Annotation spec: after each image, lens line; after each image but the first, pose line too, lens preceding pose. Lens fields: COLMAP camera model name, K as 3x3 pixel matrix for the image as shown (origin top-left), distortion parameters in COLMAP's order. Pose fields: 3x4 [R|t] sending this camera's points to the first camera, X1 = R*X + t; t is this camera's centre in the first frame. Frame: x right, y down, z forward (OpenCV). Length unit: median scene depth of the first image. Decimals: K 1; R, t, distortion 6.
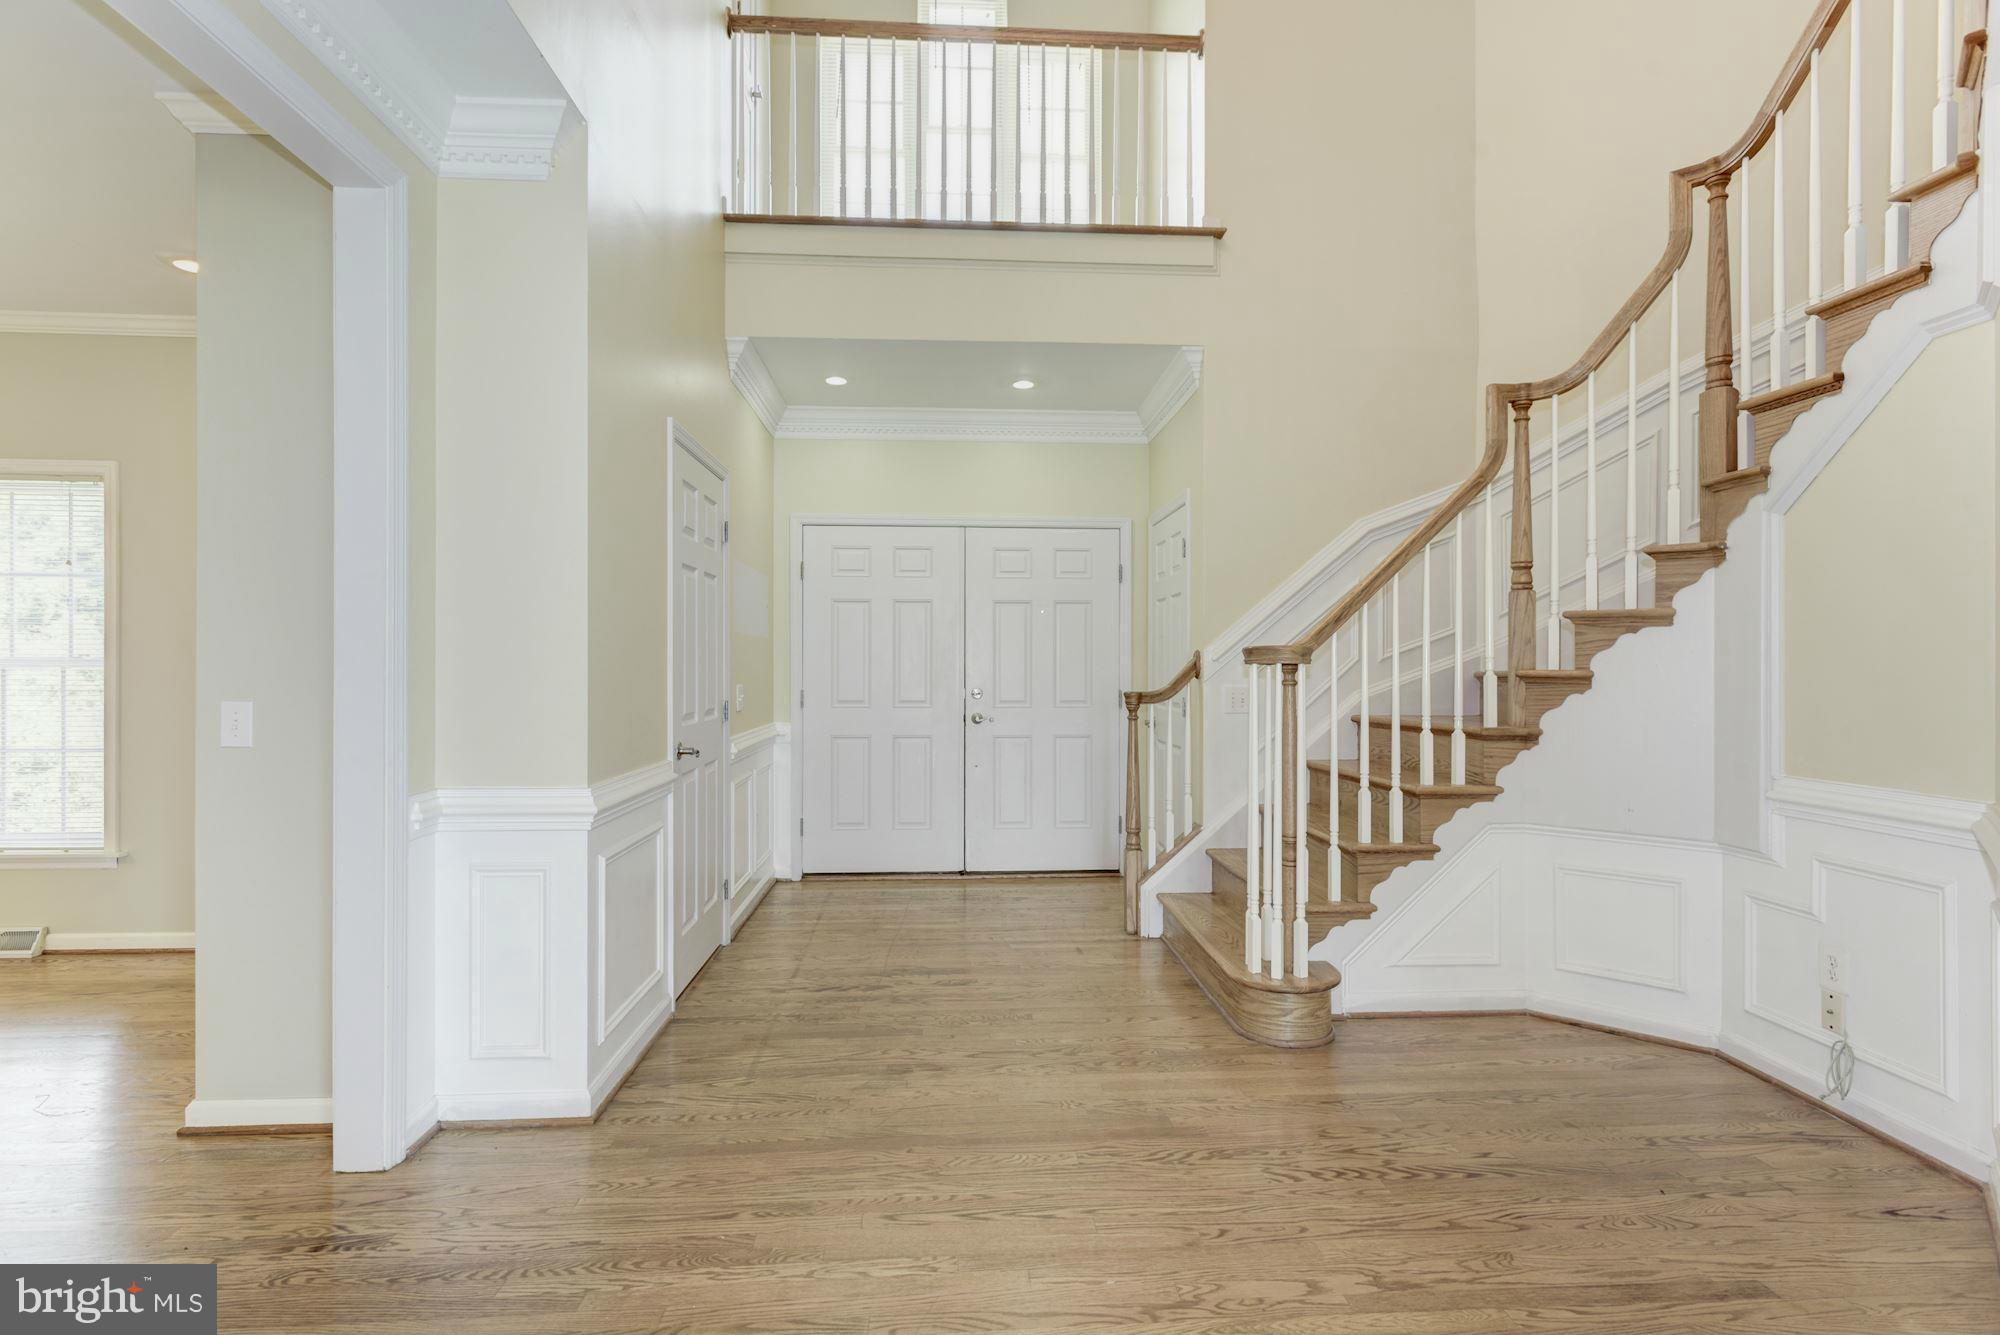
lens RADIAL K [[959.0, 0, 1000.0], [0, 959.0, 667.5], [0, 0, 1]] dist [-0.002334, -0.000200]
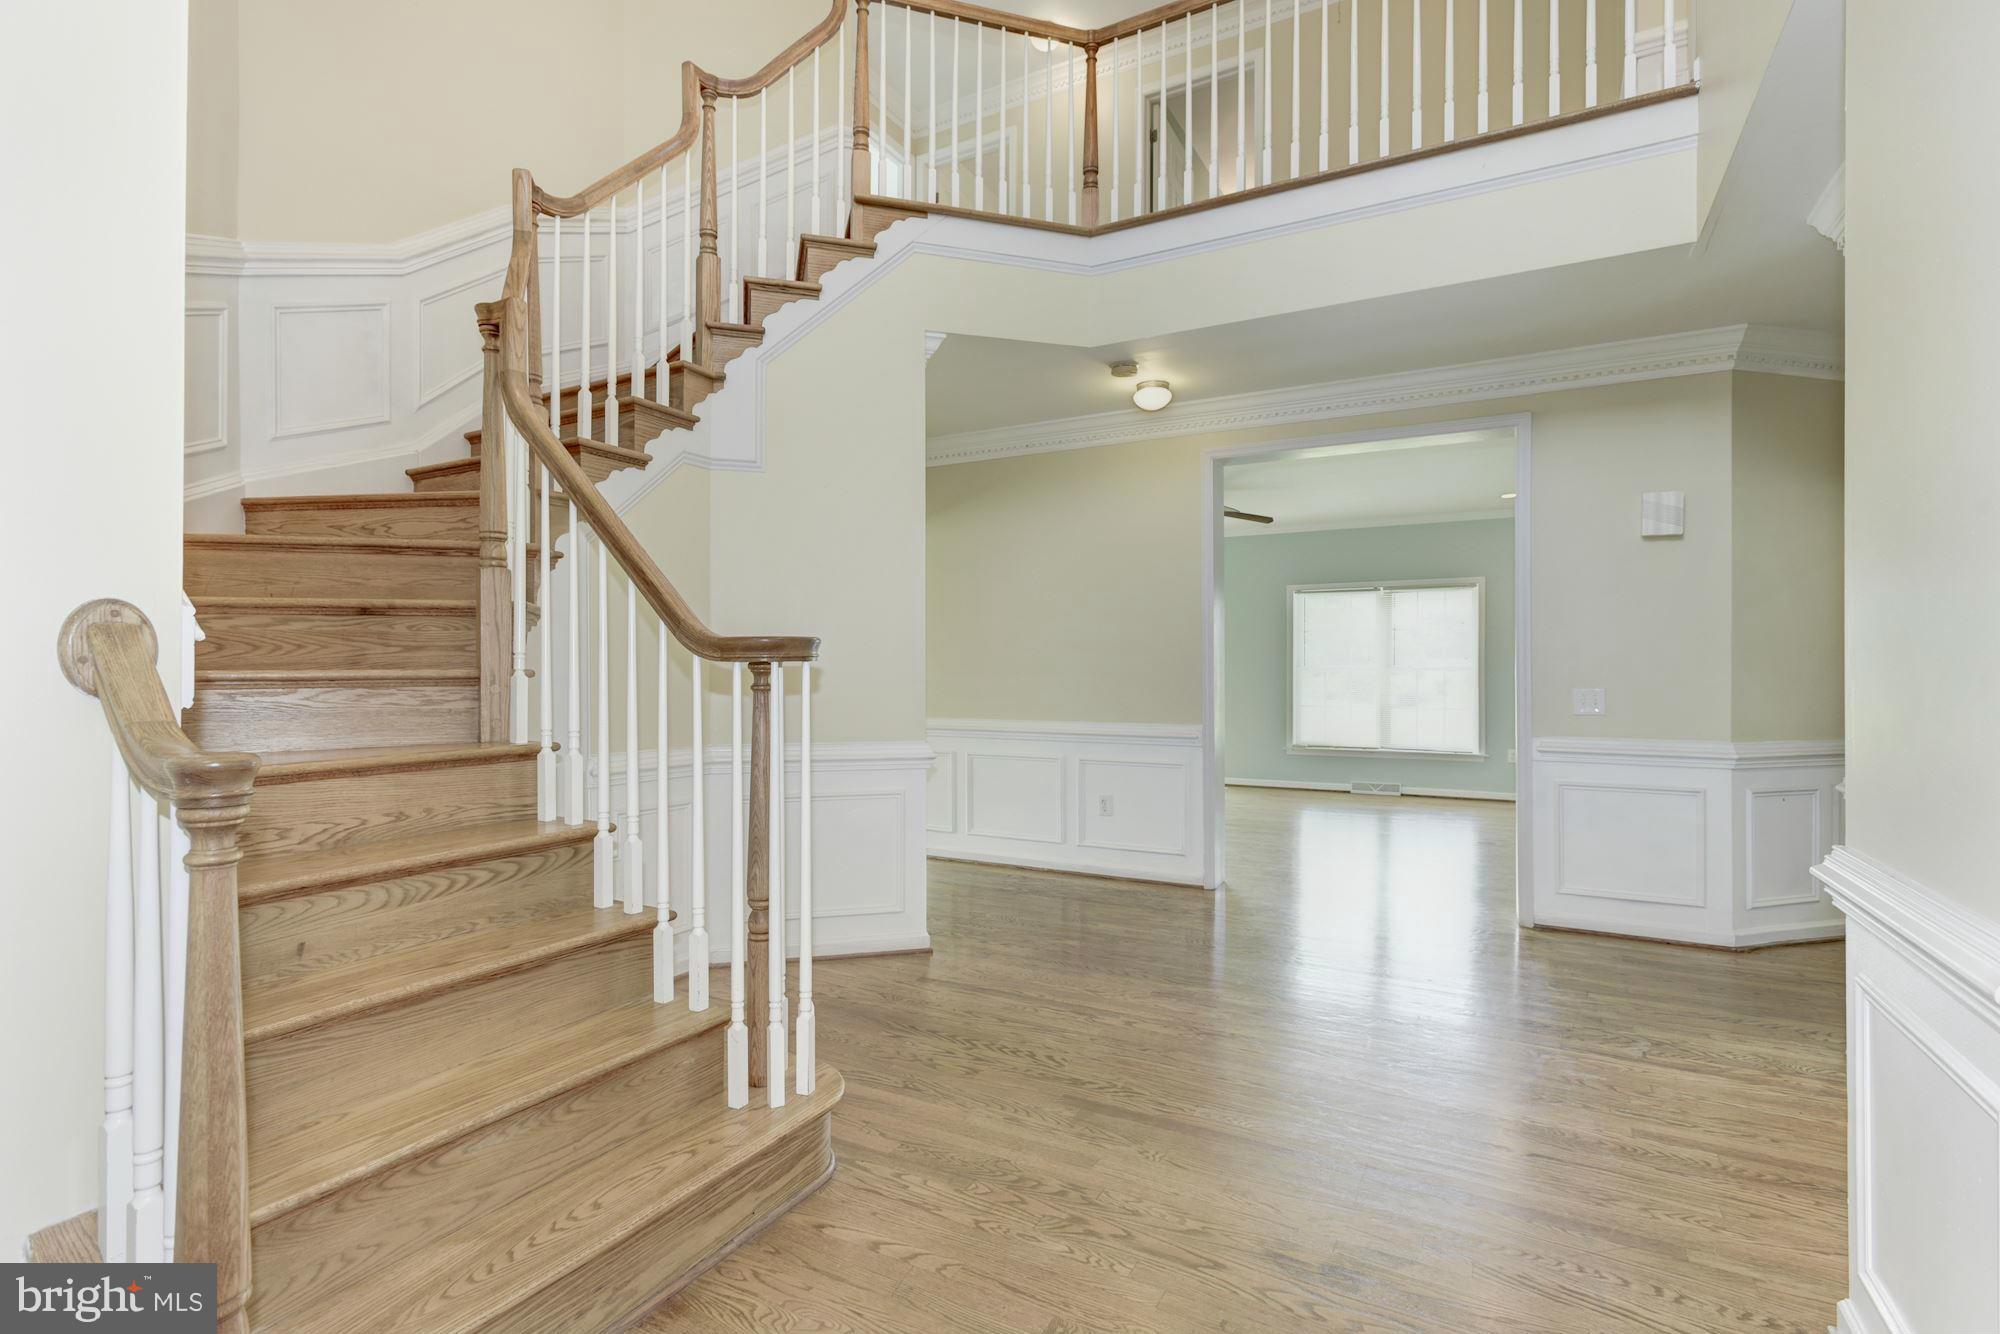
lens RADIAL K [[959.0, 0, 1000.0], [0, 959.0, 667.0], [0, 0, 1]] dist [-0.002334, -0.000200]
pose [[-0.846733, 0.001874, 0.532015, -0.311398], [-0.001216, 0.999984, -0.005457, 0.010577], [-0.532017, -0.005268, -0.846717, 2.036592]]
